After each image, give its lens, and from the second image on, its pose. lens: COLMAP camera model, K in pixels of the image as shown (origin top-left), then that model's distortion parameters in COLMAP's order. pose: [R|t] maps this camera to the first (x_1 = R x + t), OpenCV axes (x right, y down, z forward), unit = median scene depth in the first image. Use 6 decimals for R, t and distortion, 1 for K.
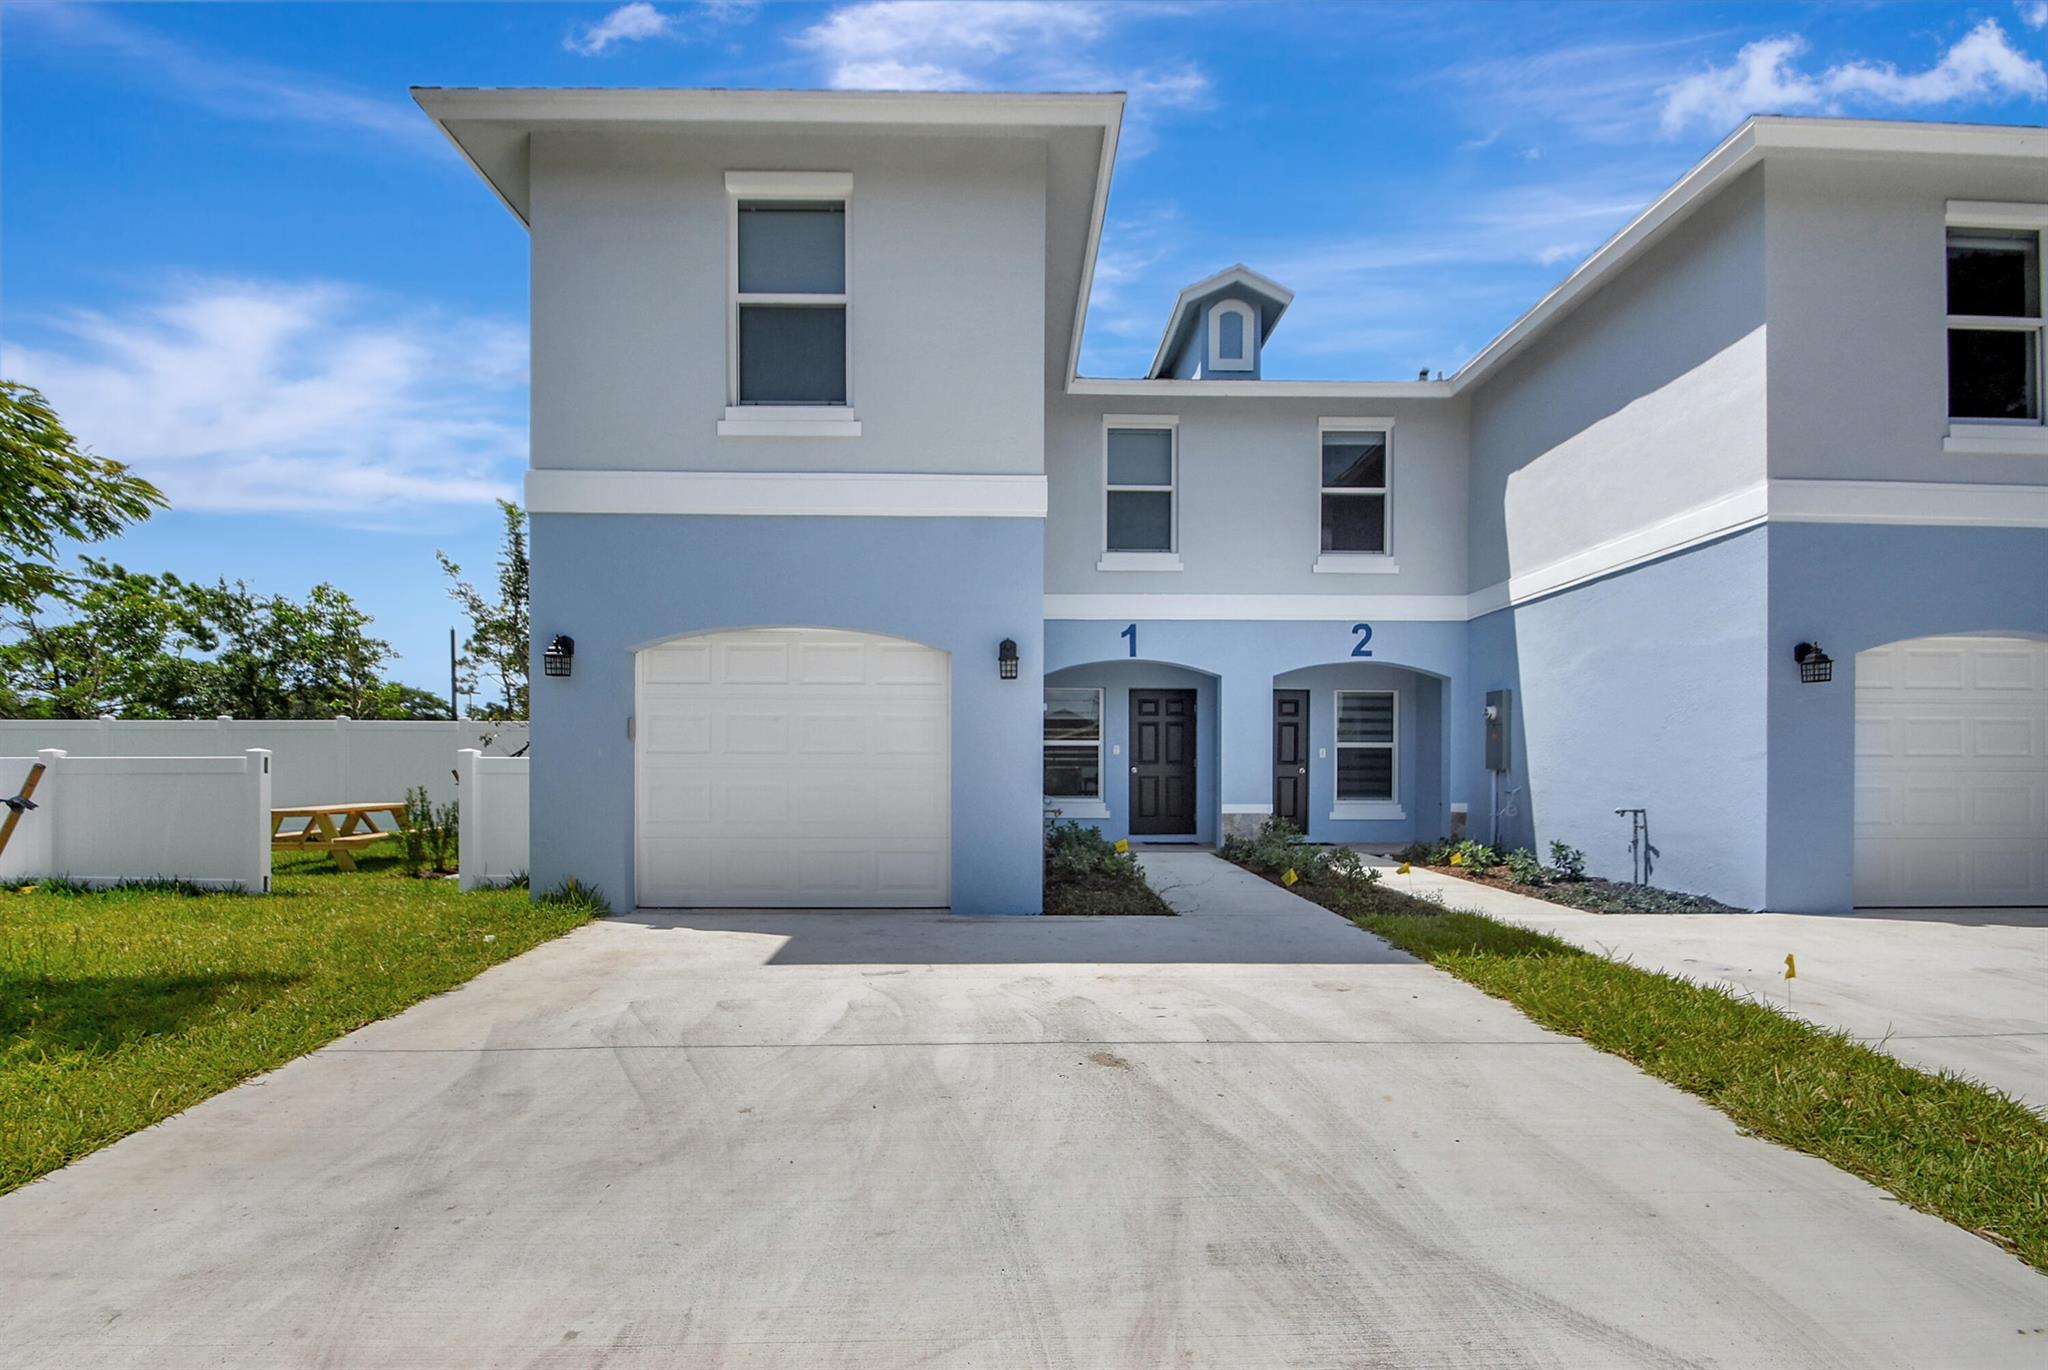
lens RADIAL K [[906.8, 0, 1027.5], [0, 906.8, 767.1], [0, 0, 1]] dist [0.023524, -0.021415]
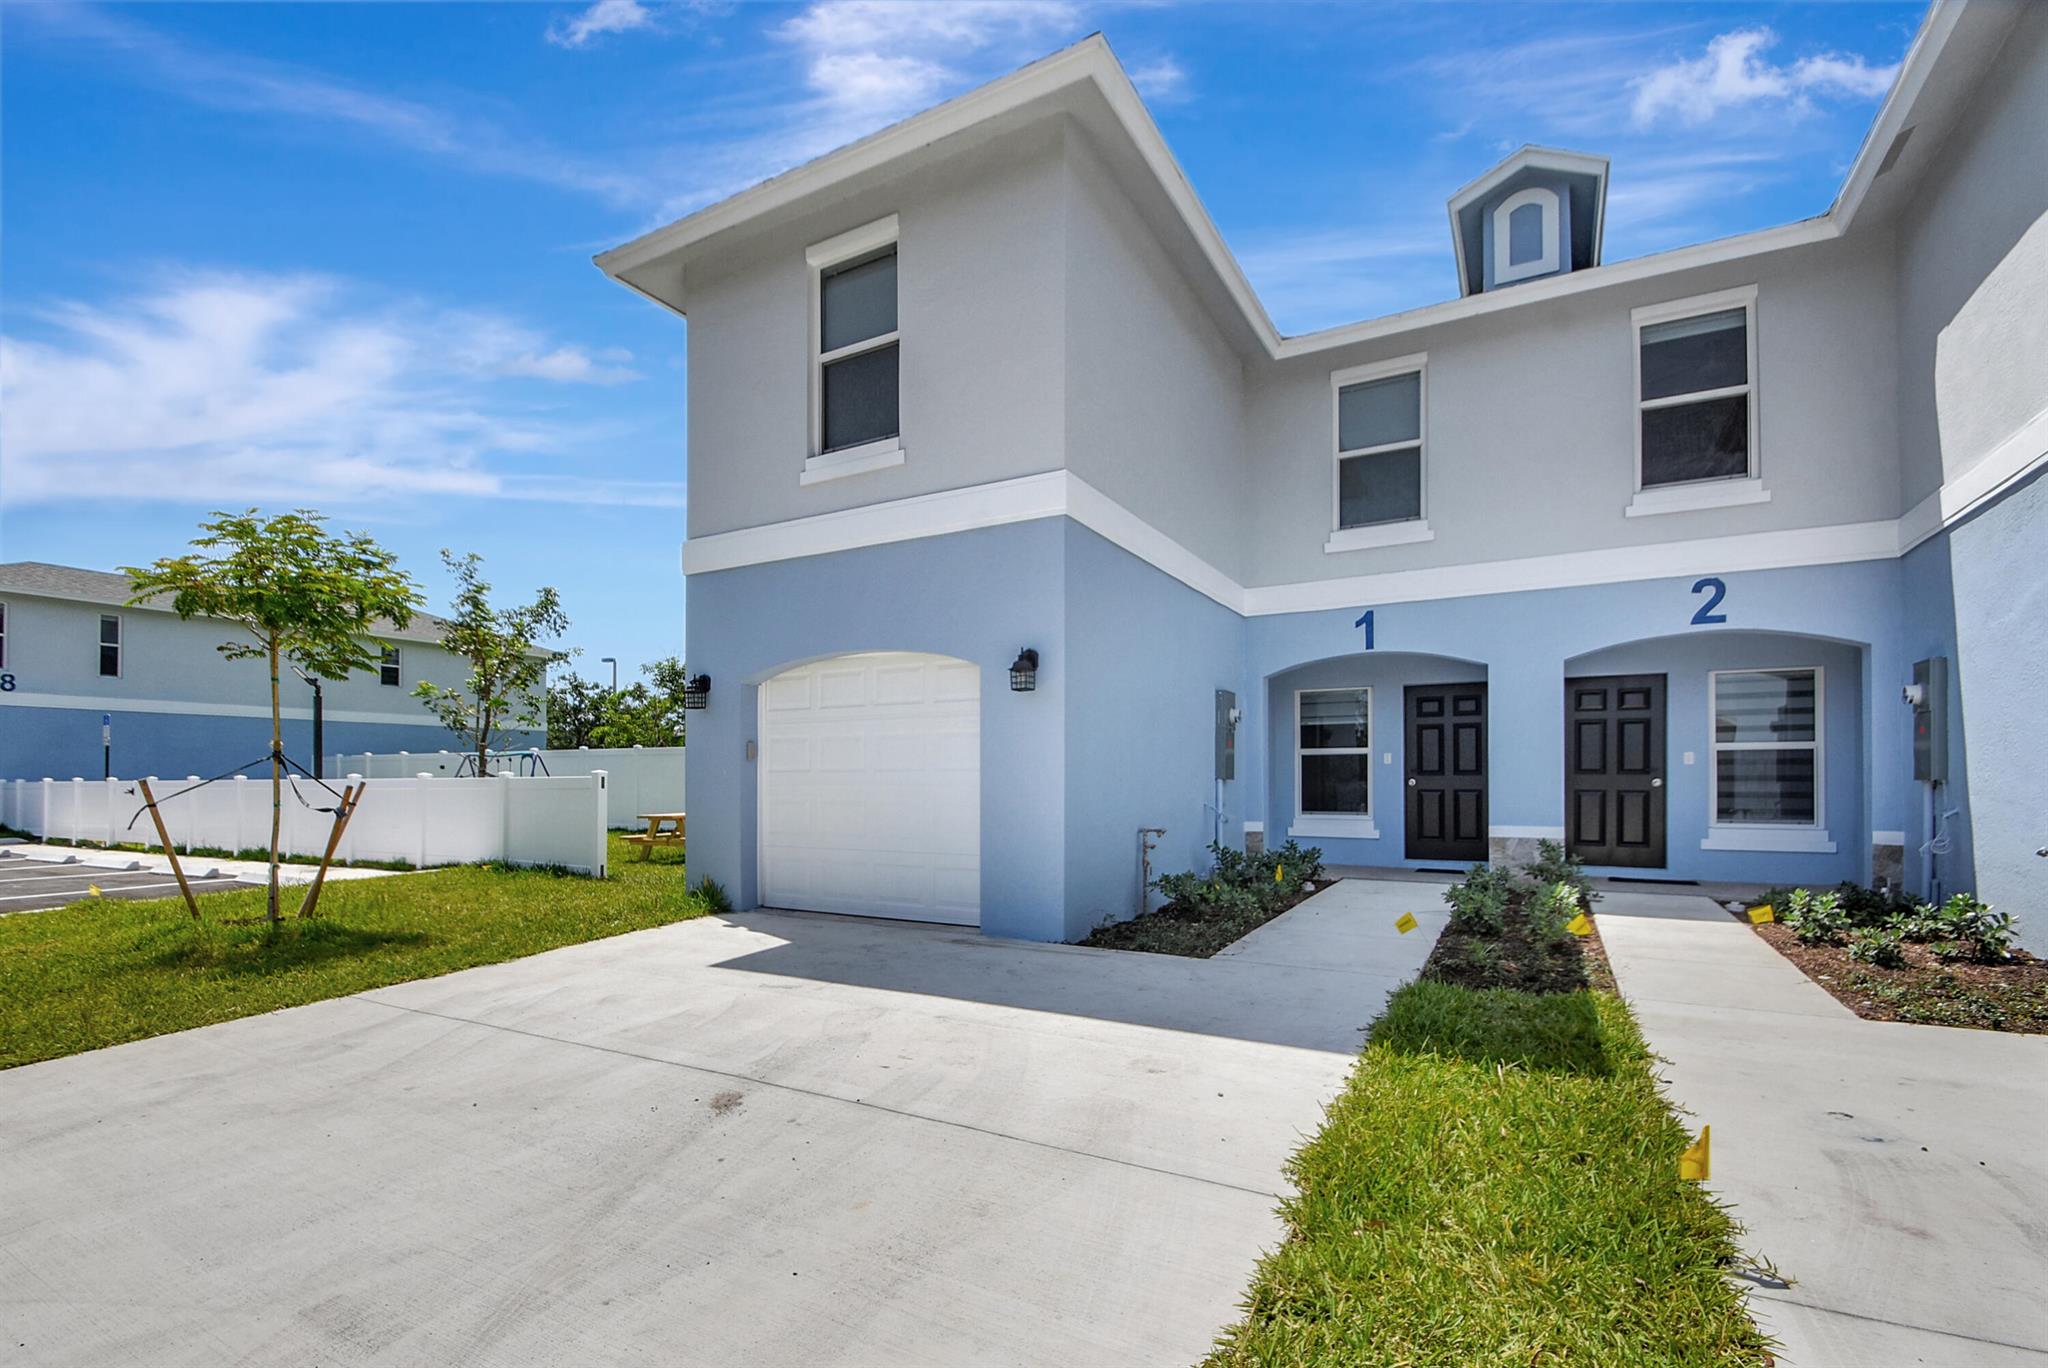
lens RADIAL K [[906.8, 0, 1027.5], [0, 906.8, 766.1], [0, 0, 1]] dist [0.023524, -0.021415]
pose [[0.862853, -0.011883, -0.505315, 0.283600], [0.006541, 0.999902, -0.012346, -0.004349], [0.505413, 0.007347, 0.862847, 0.114350]]
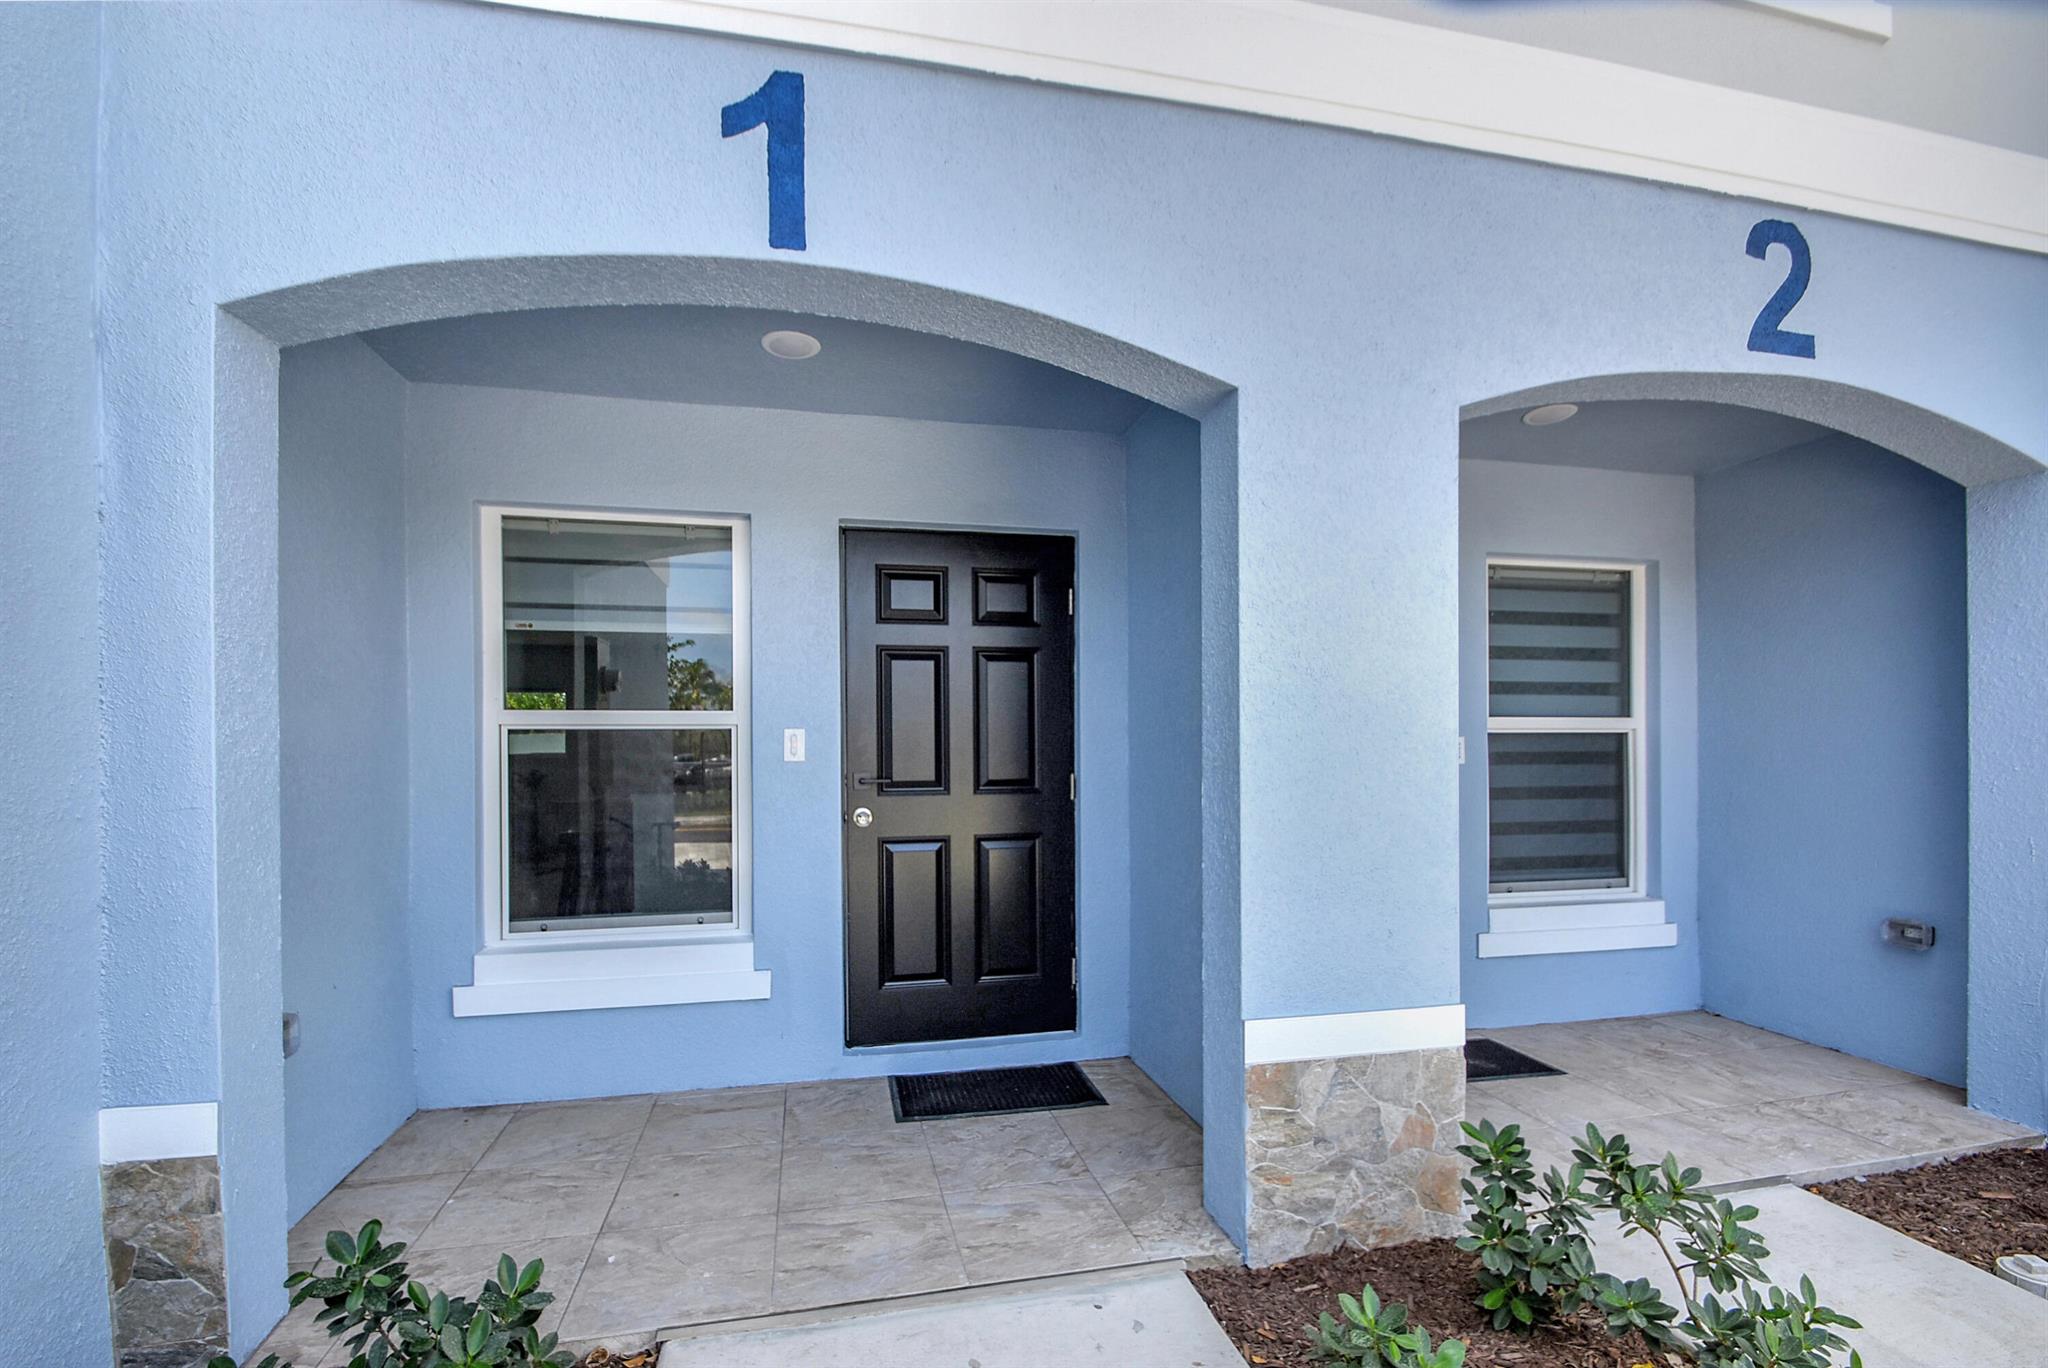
lens RADIAL K [[914.1, 0, 1018.1], [0, 914.1, 751.5], [0, 0, 1]] dist [0.019400, -0.022758]
pose [[0.980755, -0.007913, 0.195083, 0.132110], [0.006639, 0.999952, 0.007183, -0.022282], [-0.195131, -0.005750, 0.980760, 0.856577]]
